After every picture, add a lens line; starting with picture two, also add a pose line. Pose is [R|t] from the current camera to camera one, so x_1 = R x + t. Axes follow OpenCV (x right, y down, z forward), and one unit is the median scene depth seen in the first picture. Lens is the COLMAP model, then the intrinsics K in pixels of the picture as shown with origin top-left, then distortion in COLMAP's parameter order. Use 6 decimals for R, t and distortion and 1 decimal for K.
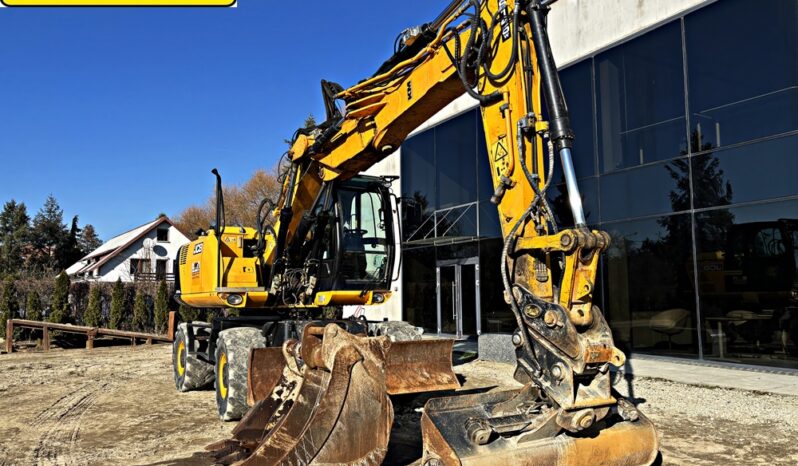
lens RADIAL K [[602.5, 0, 395.0], [0, 602.5, 239.5], [0, 0, 1]] dist [0.047217, -0.054266]
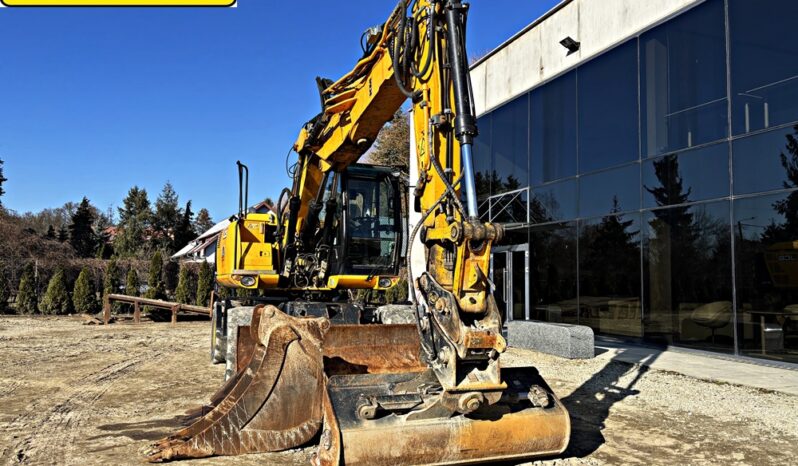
lens RADIAL K [[603.3, 0, 394.7], [0, 603.3, 230.9], [0, 0, 1]] dist [0.045674, -0.055160]
pose [[0.985287, 0.007001, -0.170762, 0.248132], [-0.004813, 0.999901, 0.013229, -0.009425], [0.170837, -0.012212, 0.985224, -0.039713]]
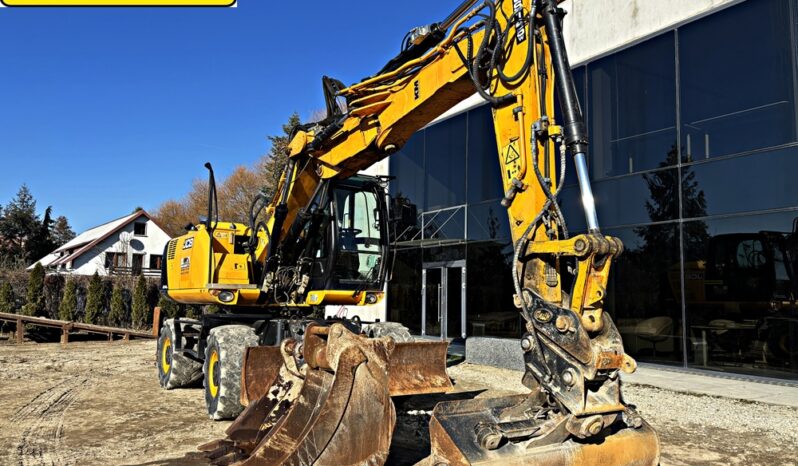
lens RADIAL K [[602.9, 0, 397.7], [0, 602.9, 238.5], [0, 0, 1]] dist [0.044784, -0.051293]
pose [[0.998796, 0.028946, 0.039611, -0.039223], [-0.028810, 0.999577, -0.003987, 0.001889], [-0.039709, 0.002841, 0.999207, 0.011393]]
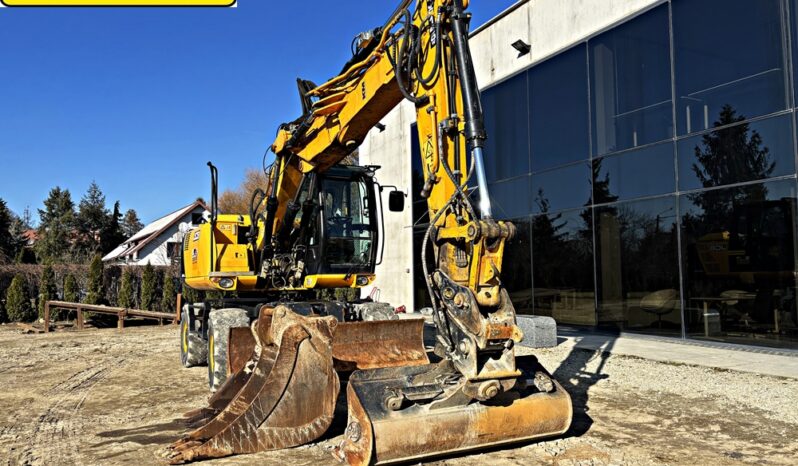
lens RADIAL K [[602.5, 0, 395.0], [0, 602.5, 239.5], [0, 0, 1]] dist [0.047217, -0.054266]
pose [[0.998034, -0.009532, -0.061941, 0.144470], [0.011515, 0.999430, 0.031745, -0.013463], [0.061603, -0.032396, 0.997575, -0.086162]]
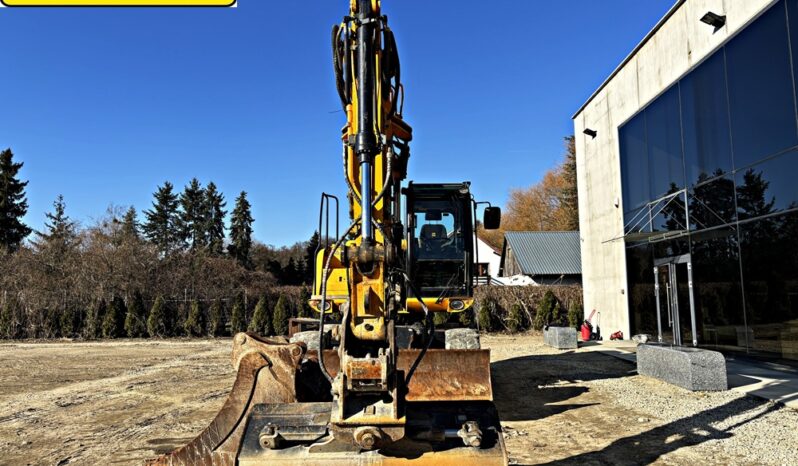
lens RADIAL K [[603.3, 0, 394.7], [0, 603.3, 230.9], [0, 0, 1]] dist [0.045674, -0.055160]
pose [[0.856368, -0.060945, -0.512756, 0.606568], [0.054134, 0.998135, -0.028226, -0.004800], [0.513520, -0.003586, 0.858070, 0.123861]]
